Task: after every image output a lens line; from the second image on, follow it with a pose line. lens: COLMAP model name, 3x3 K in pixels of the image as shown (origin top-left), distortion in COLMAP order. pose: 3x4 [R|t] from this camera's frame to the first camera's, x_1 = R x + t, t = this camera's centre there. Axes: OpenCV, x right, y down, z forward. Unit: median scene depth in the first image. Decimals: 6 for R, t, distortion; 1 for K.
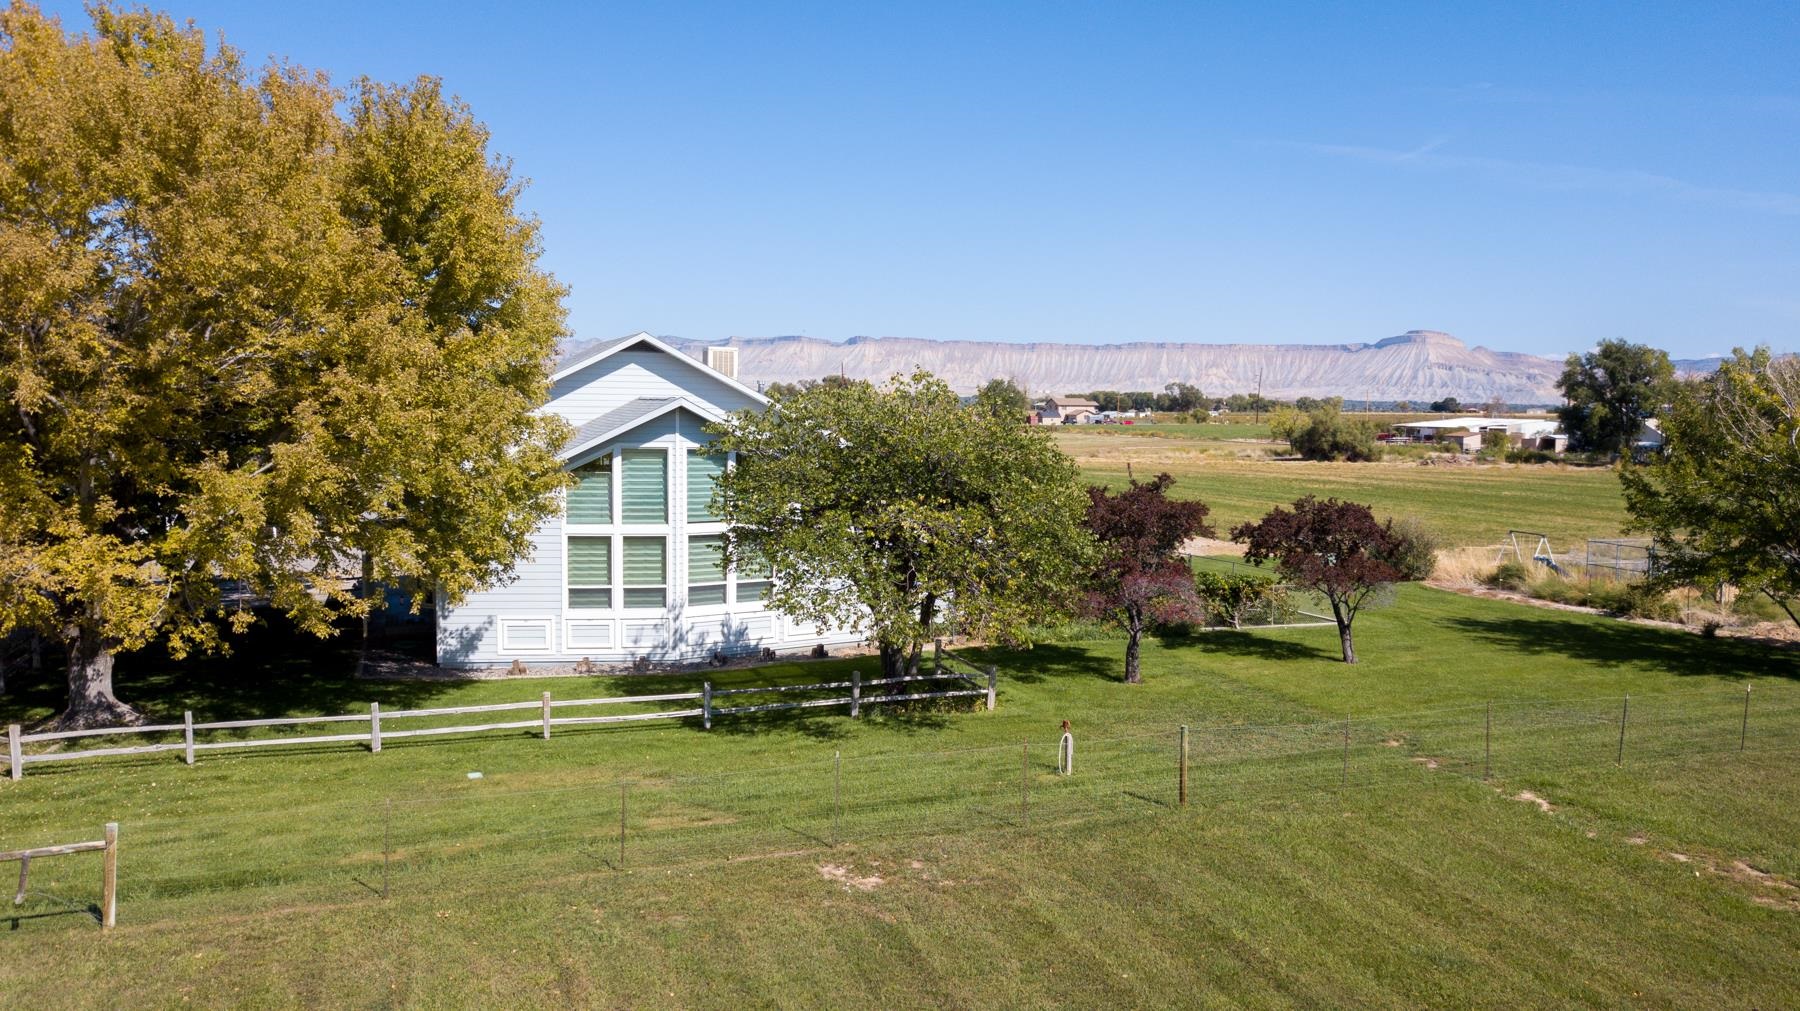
lens RADIAL K [[1393.6, 0, 902.7], [0, 1393.6, 516.2], [0, 0, 1]] dist [-0.009437, -0.002810]
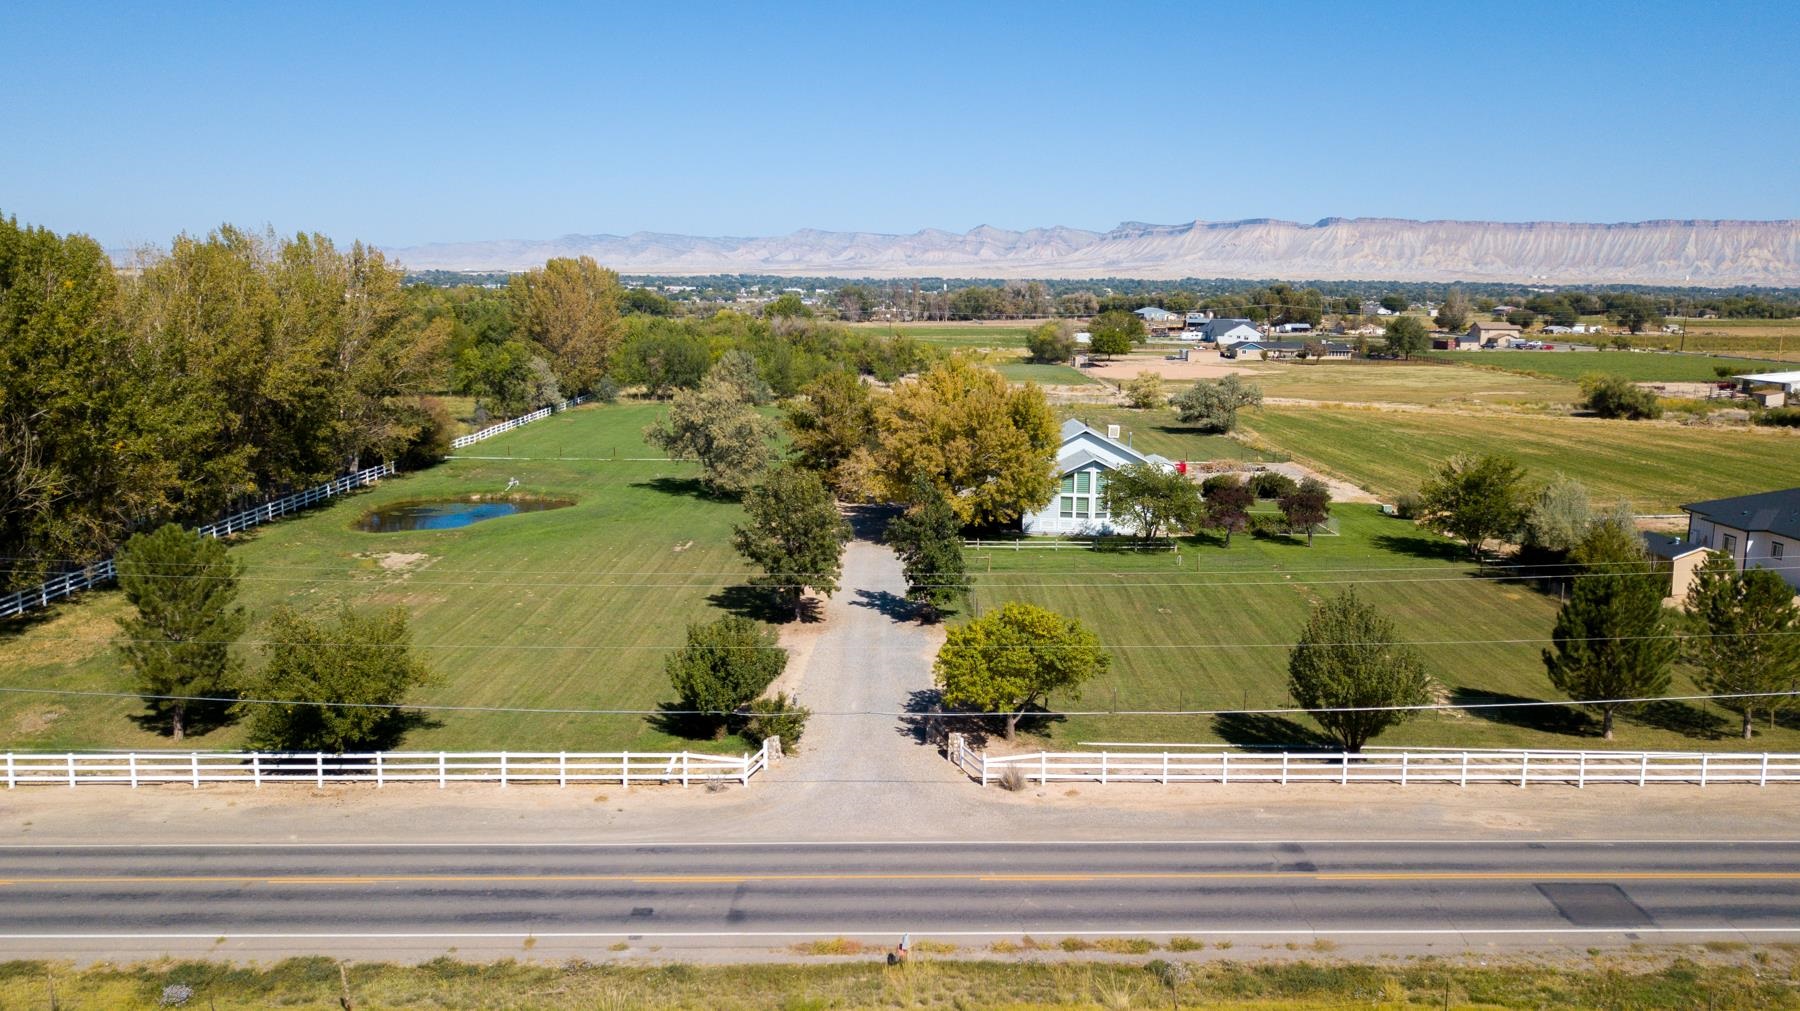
lens RADIAL K [[1393.6, 0, 903.4], [0, 1393.6, 511.0], [0, 0, 1]] dist [-0.009437, -0.002810]
pose [[0.948083, 0.051614, -0.313806, 0.472827], [-0.027154, 0.996277, 0.081827, -0.221029], [0.316861, -0.069058, 0.945955, -2.379565]]
